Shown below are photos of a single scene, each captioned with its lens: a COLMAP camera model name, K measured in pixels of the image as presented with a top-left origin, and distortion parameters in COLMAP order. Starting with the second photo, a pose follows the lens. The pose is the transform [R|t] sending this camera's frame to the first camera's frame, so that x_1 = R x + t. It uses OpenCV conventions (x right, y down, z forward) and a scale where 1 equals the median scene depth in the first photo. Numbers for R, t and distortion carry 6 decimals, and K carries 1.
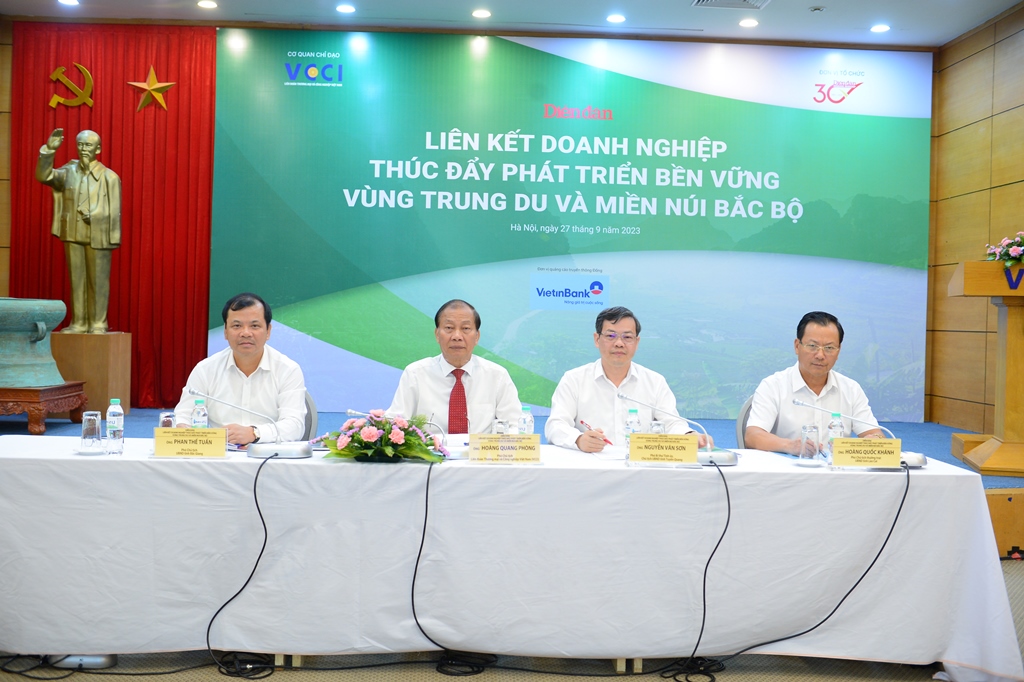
lens RADIAL K [[1140.7, 0, 507.2], [0, 1140.7, 339.2], [0, 0, 1]] dist [0.019991, 0.000000]
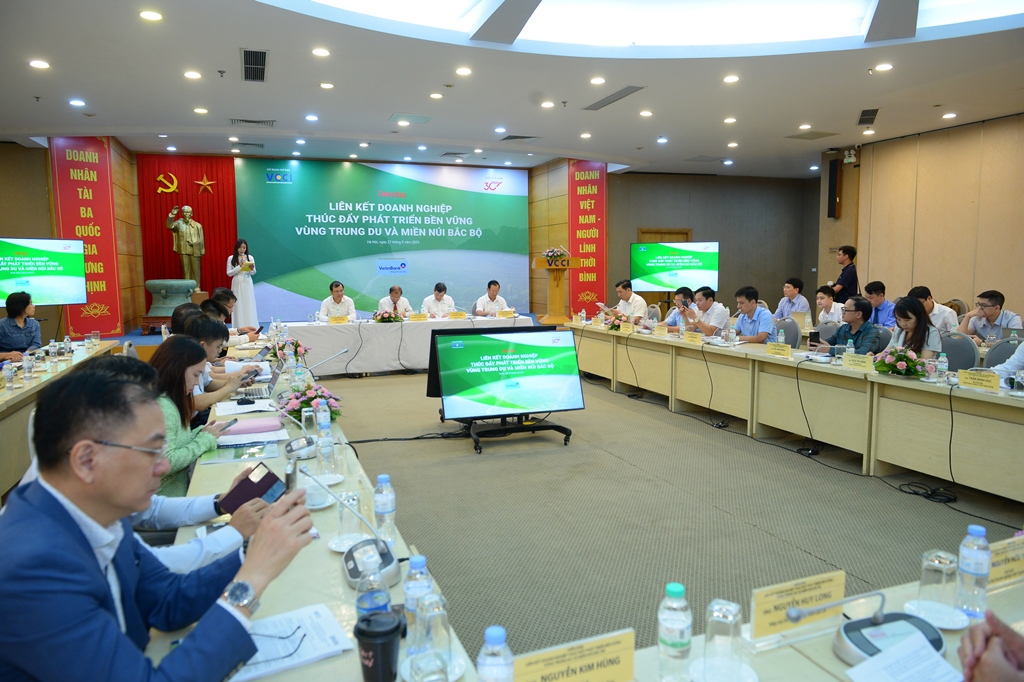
lens RADIAL K [[674.8, 0, 516.6], [0, 674.8, 336.5], [0, 0, 1]] dist [-0.020598, -0.000764]
pose [[0.950698, -0.060269, 0.304204, -0.144480], [0.035024, 0.995525, 0.087774, -0.012031], [-0.308133, -0.072792, 0.948555, -0.486099]]
